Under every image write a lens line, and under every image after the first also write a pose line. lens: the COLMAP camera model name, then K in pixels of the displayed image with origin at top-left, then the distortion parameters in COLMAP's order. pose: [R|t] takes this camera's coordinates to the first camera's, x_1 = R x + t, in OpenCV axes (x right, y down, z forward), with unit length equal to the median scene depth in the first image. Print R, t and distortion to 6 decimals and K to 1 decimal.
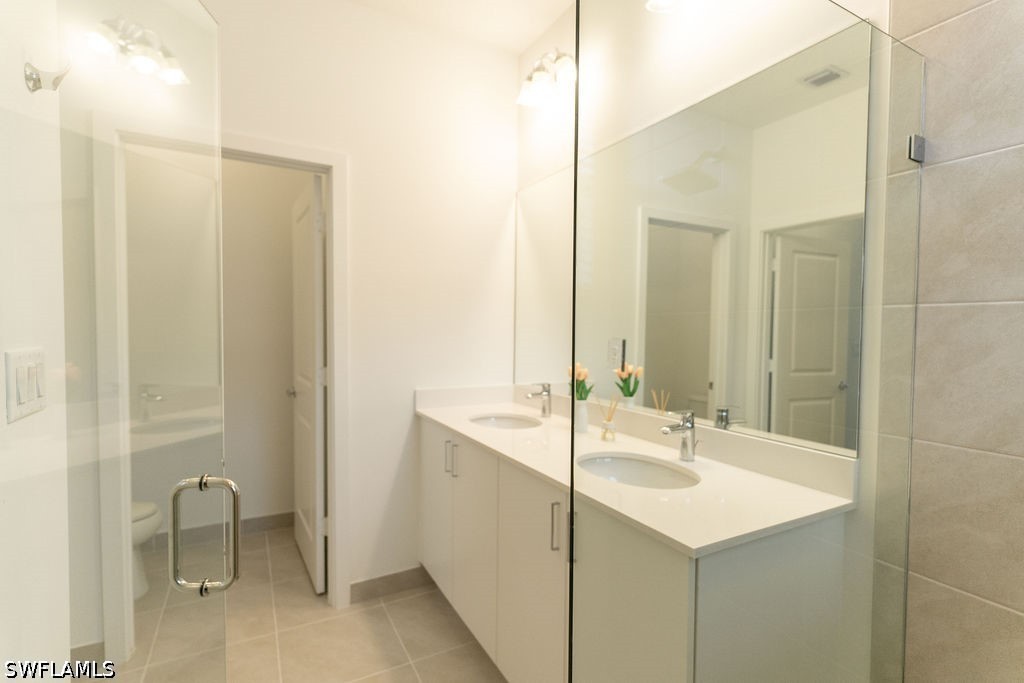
lens RADIAL K [[500.0, 0, 515.6], [0, 500.0, 343.9], [0, 0, 1]] dist [0.000595, 0.000298]
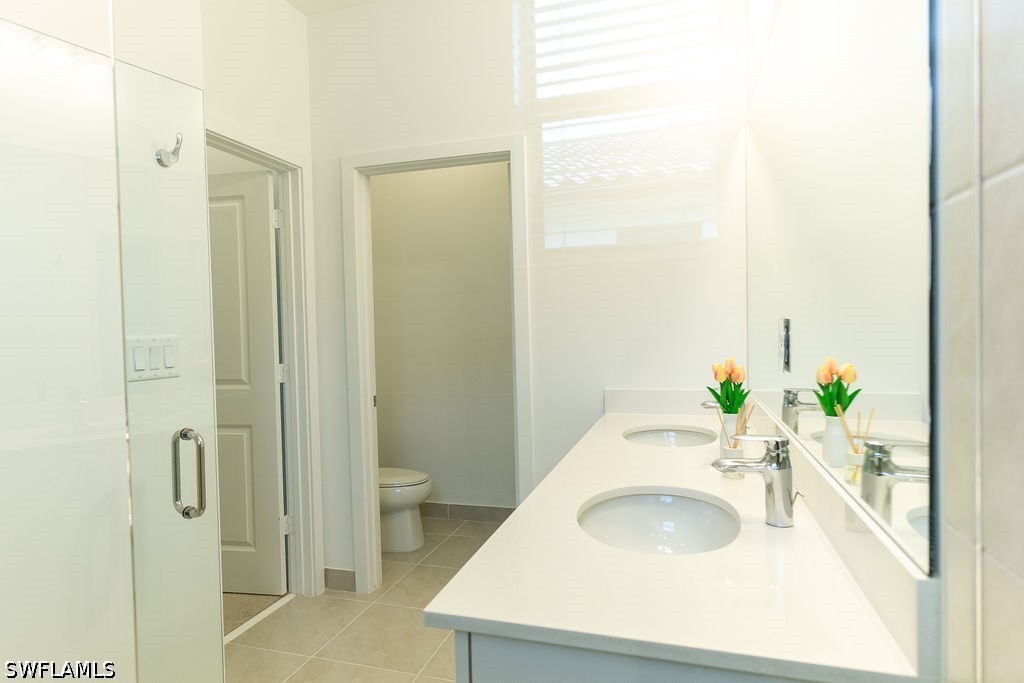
lens RADIAL K [[582.3, 0, 512.0], [0, 582.3, 341.5], [0, 0, 1]] dist [-0.000305, 0.000031]
pose [[0.687002, -0.010205, -0.726584, 0.514265], [0.007961, 0.999947, -0.006518, 0.021561], [0.726612, -0.001306, 0.687047, 0.269350]]
